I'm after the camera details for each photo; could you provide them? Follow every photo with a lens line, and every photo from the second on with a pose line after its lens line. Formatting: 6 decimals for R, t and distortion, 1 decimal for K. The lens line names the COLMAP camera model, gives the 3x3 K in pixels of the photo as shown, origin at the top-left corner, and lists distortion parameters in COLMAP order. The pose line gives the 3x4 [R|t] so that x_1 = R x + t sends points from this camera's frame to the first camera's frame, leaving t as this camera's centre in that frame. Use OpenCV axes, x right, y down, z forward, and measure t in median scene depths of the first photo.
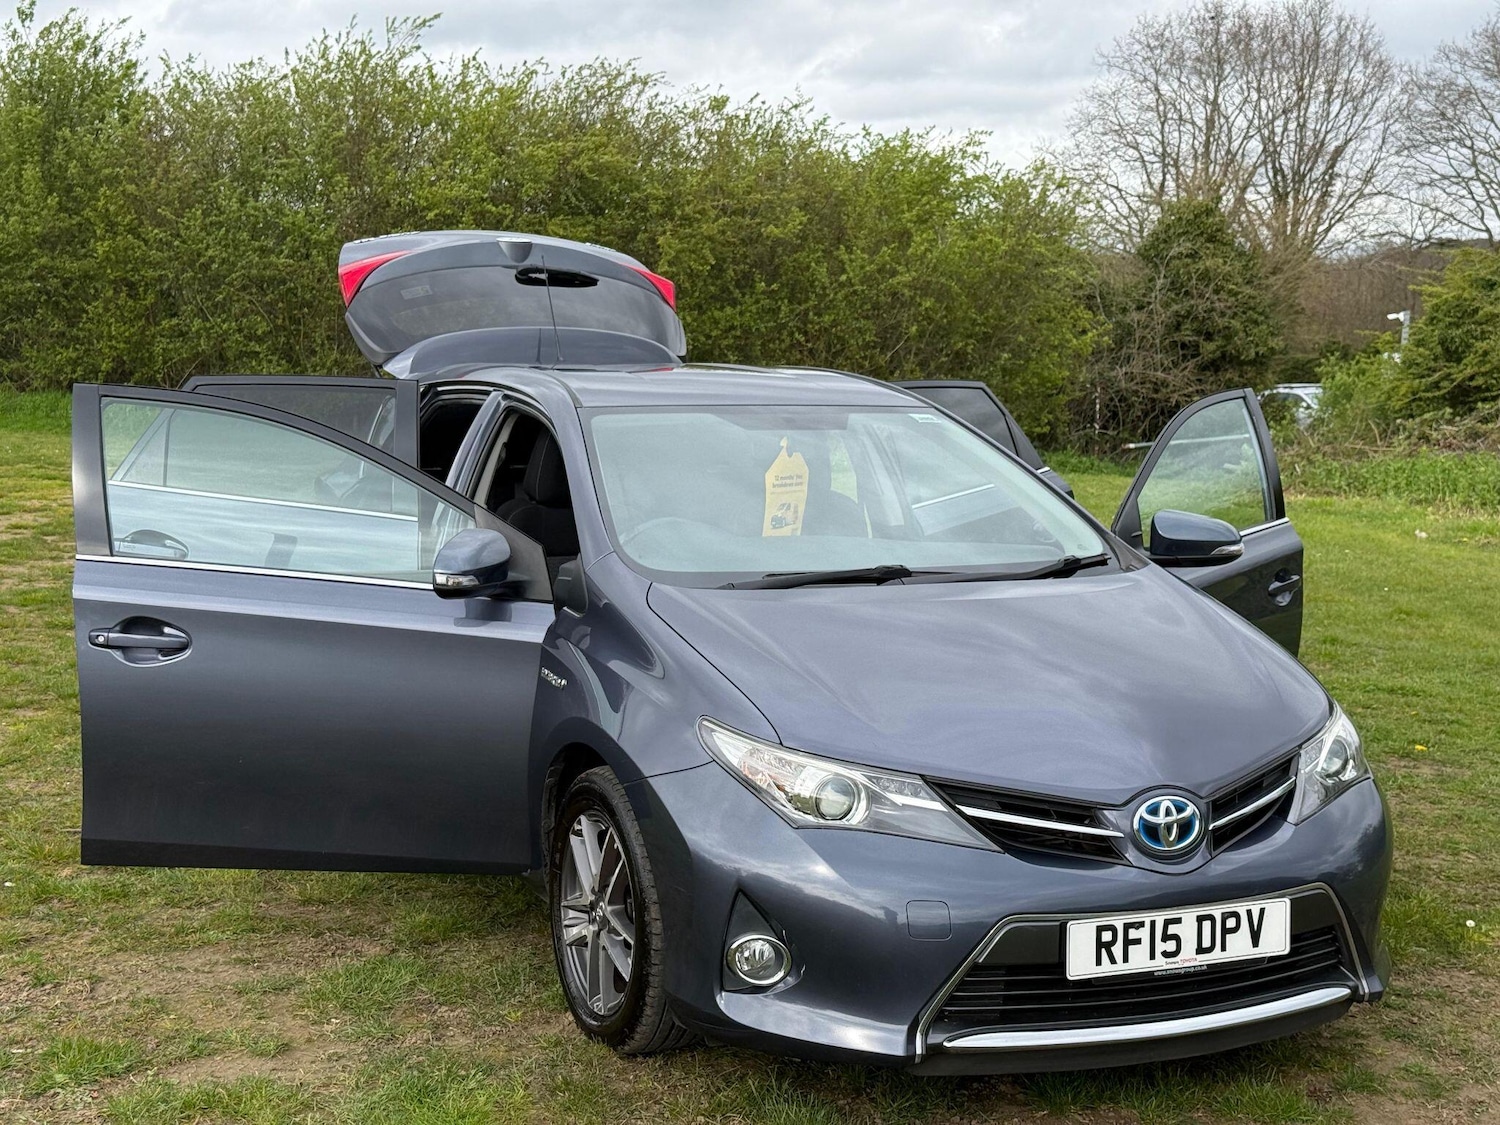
lens RADIAL K [[2106.0, 0, 742.6], [0, 2106.0, 557.7], [0, 0, 1]] dist [0.173958, -0.223725]
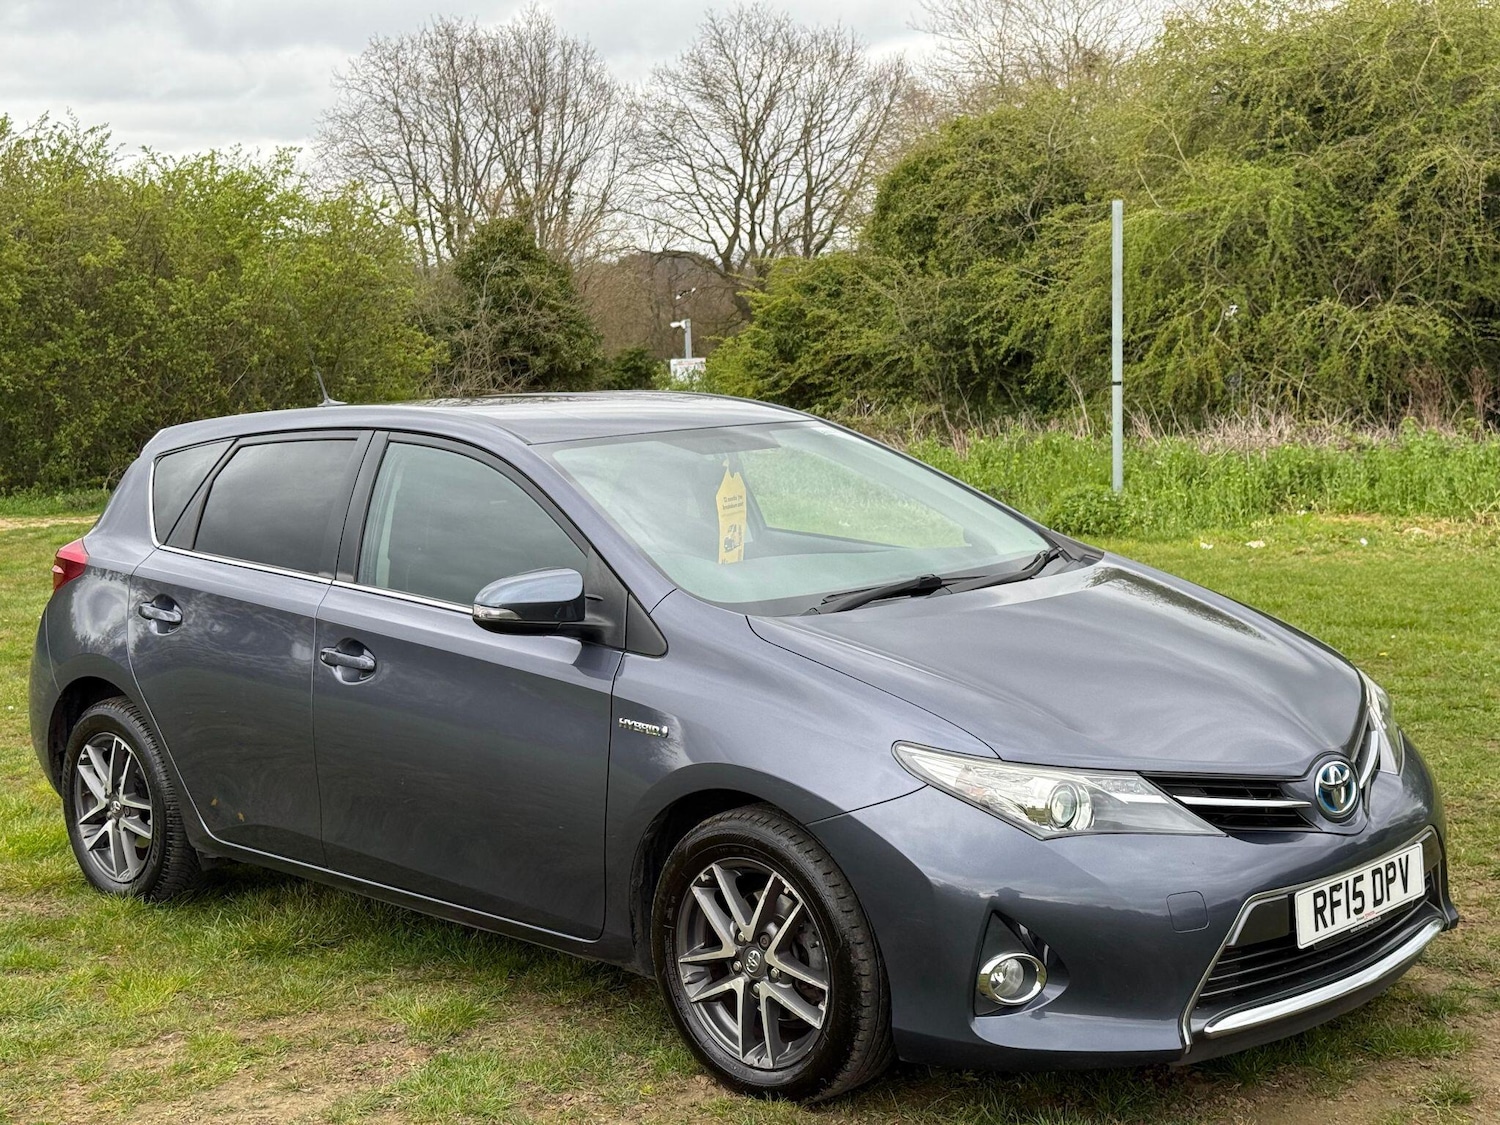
lens RADIAL K [[2106.0, 0, 742.6], [0, 2106.0, 557.7], [0, 0, 1]] dist [0.173958, -0.223725]
pose [[0.932300, -0.093960, 0.349267, -0.238125], [0.097438, 0.995212, 0.007642, -0.013565], [-0.348313, 0.026907, 0.936992, 0.061283]]
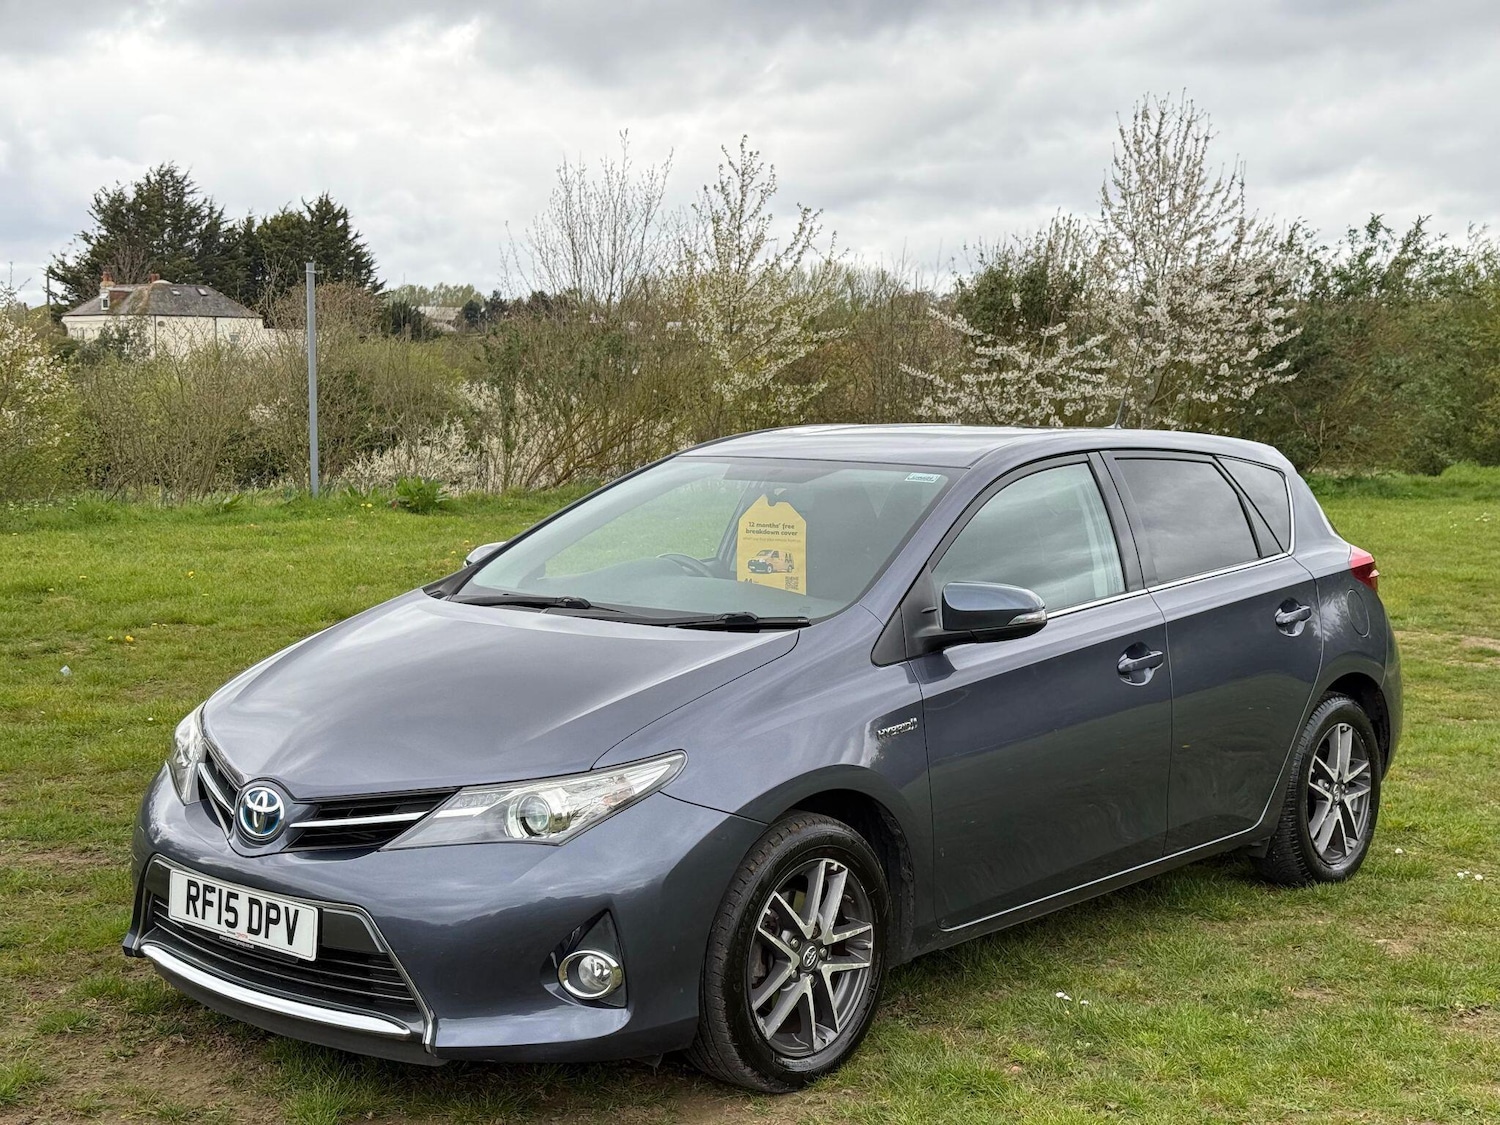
lens RADIAL K [[2106.0, 0, 742.6], [0, 2106.0, 557.7], [0, 0, 1]] dist [0.173958, -0.223725]
pose [[0.398539, 0.061704, -0.915074, 0.722492], [-0.108845, 0.993865, 0.019612, -0.030770], [0.910670, 0.091785, 0.402810, 0.424764]]
